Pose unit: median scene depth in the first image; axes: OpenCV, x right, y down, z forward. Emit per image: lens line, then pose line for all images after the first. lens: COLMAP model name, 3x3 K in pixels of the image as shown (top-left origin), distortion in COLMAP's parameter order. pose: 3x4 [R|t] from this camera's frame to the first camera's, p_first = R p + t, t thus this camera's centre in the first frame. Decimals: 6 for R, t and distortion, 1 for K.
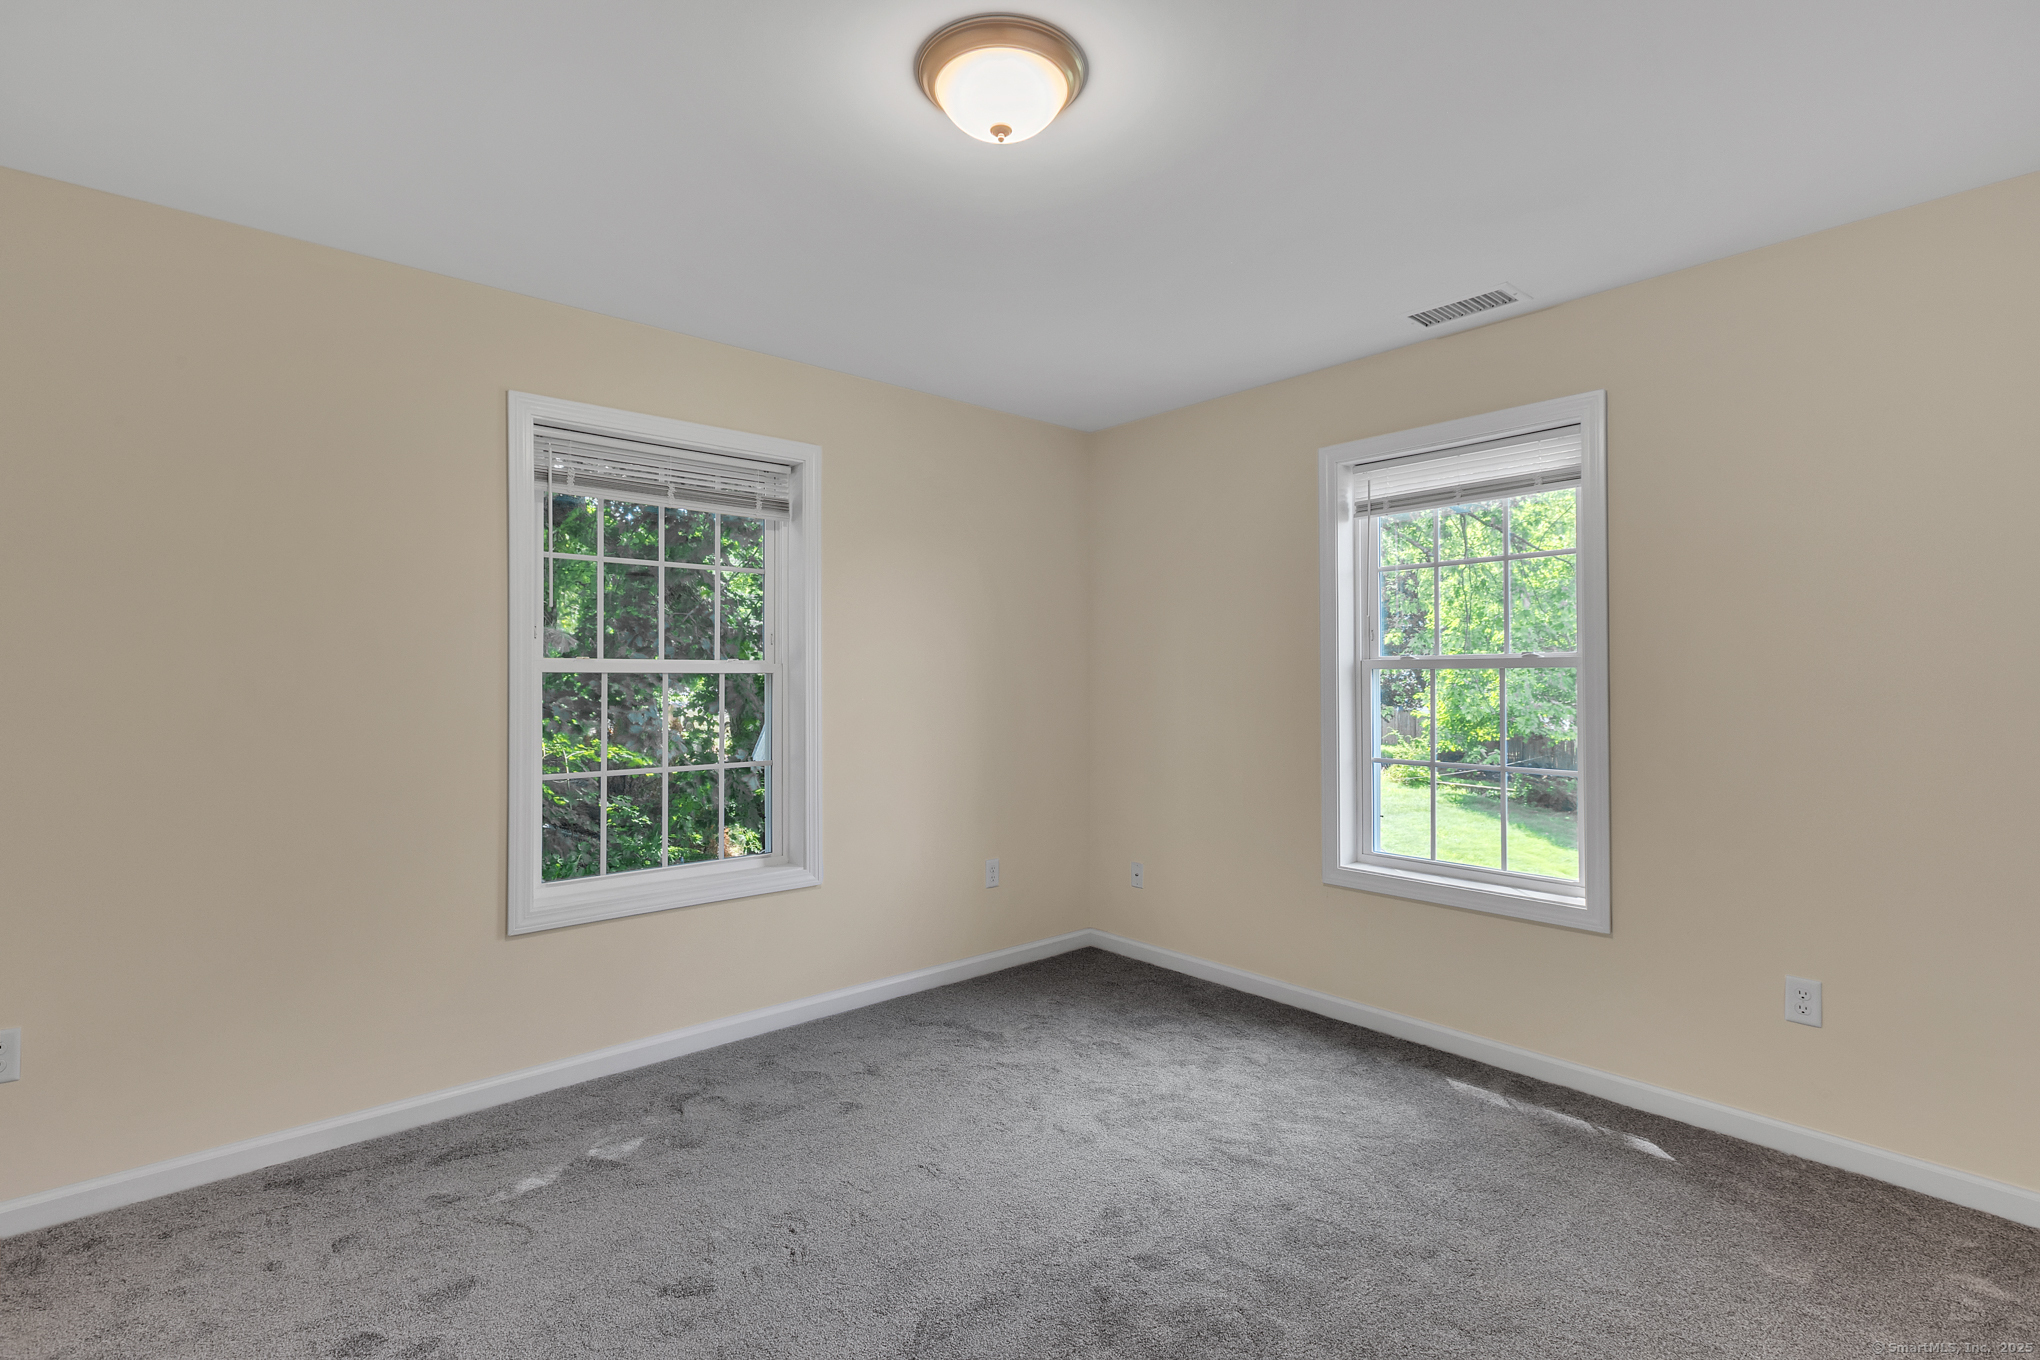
lens RADIAL K [[967.7, 0, 1020.0], [0, 967.7, 680.0], [0, 0, 1]] dist [0.051104, -0.000493]
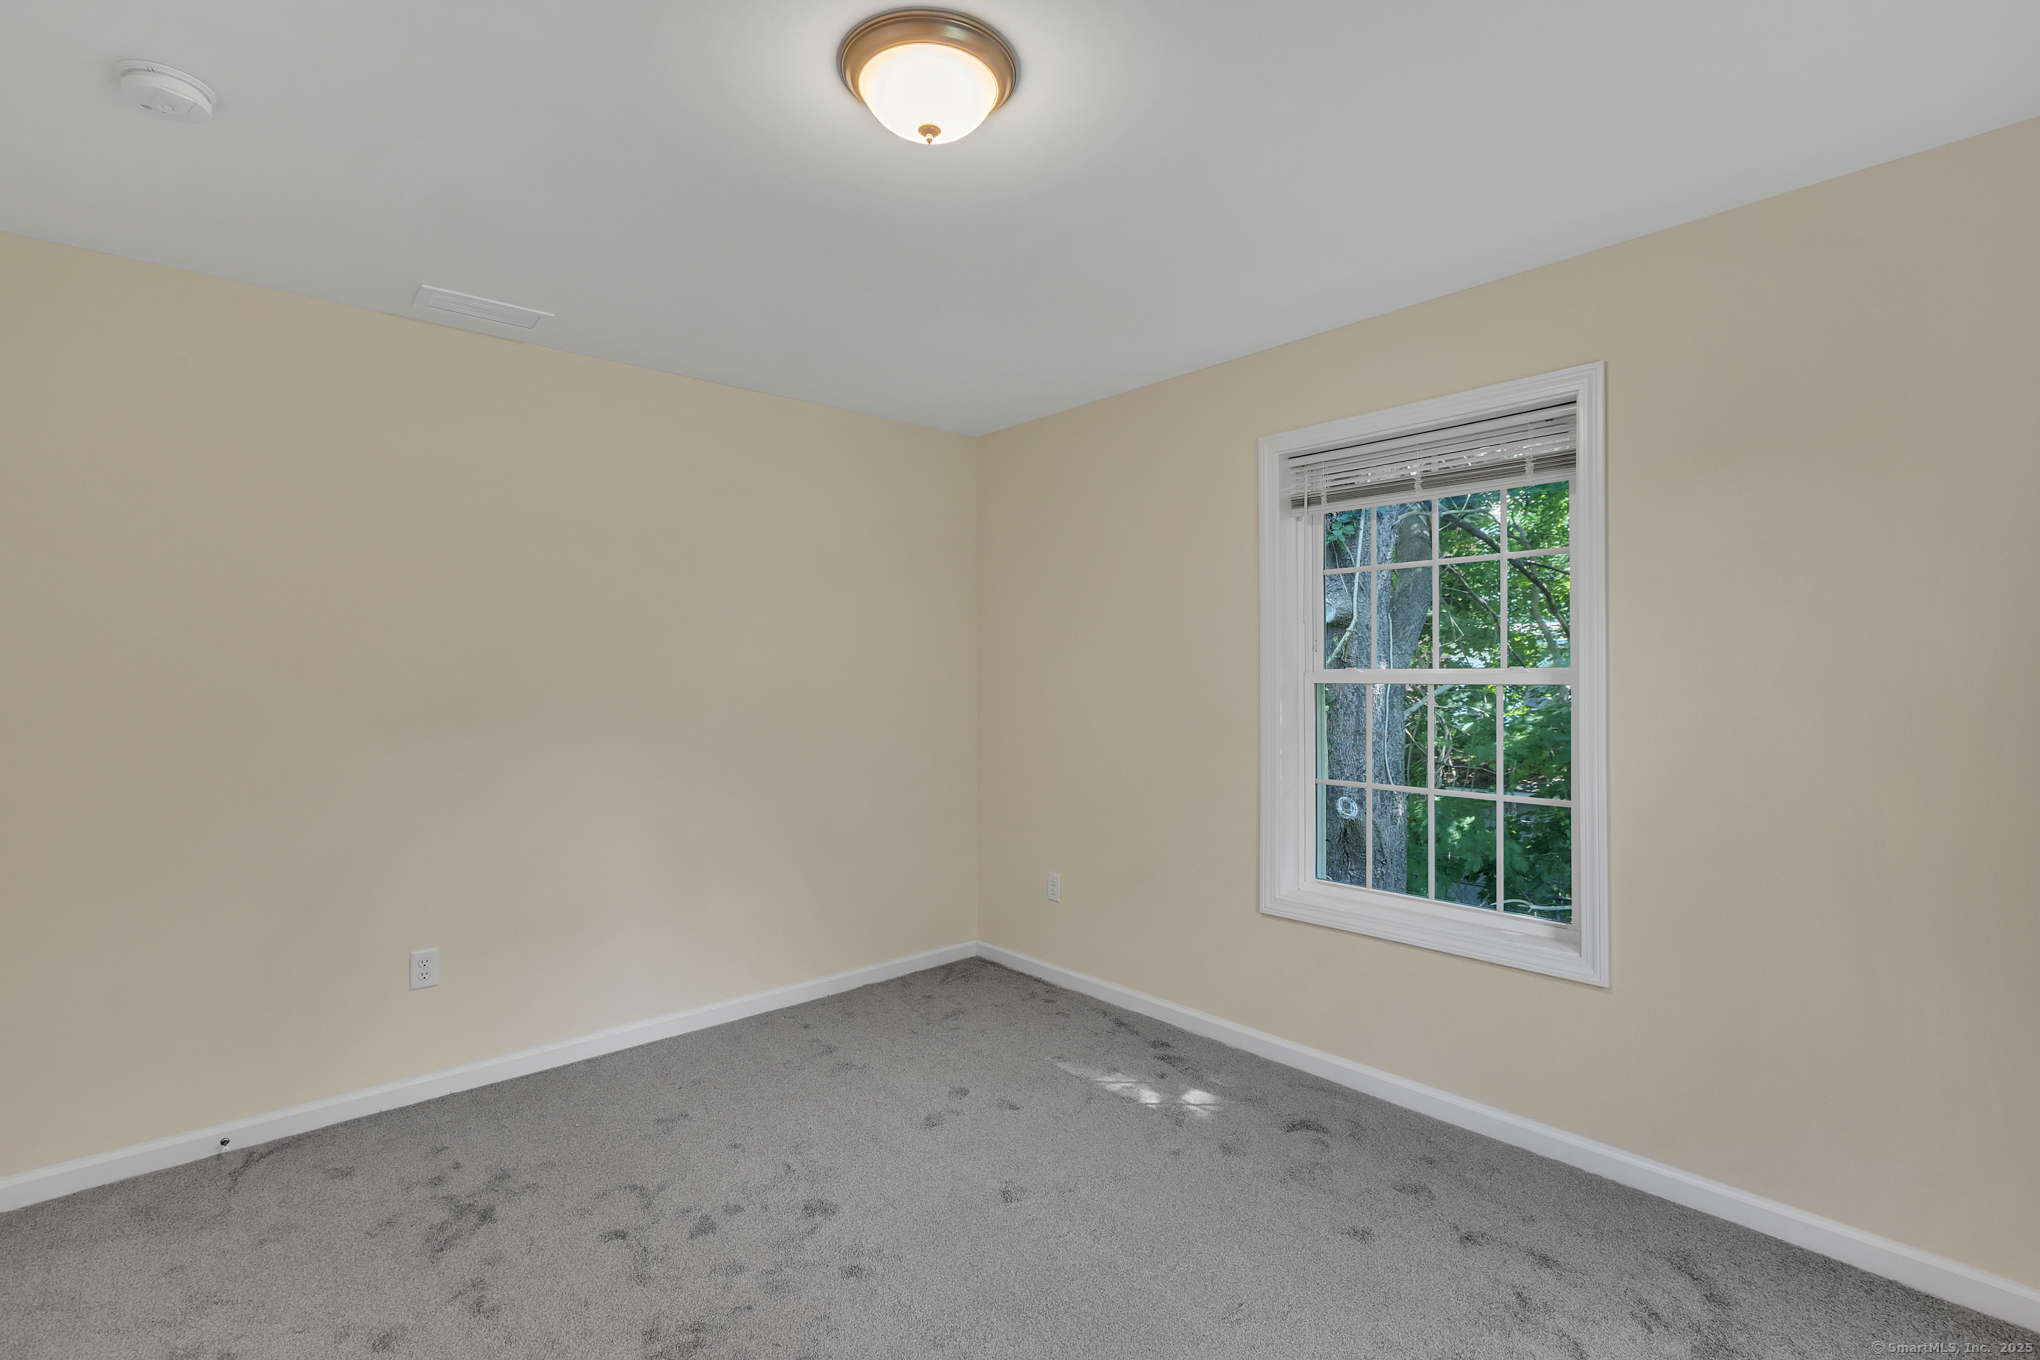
lens RADIAL K [[924.1, 0, 1006.9], [0, 924.1, 679.5], [0, 0, 1]] dist [0.000055, -0.000836]
pose [[0.007371, -0.011153, -0.999911, 0.460562], [-0.010587, 0.999881, -0.011231, 0.002149], [0.999917, 0.010669, 0.007252, 0.570139]]
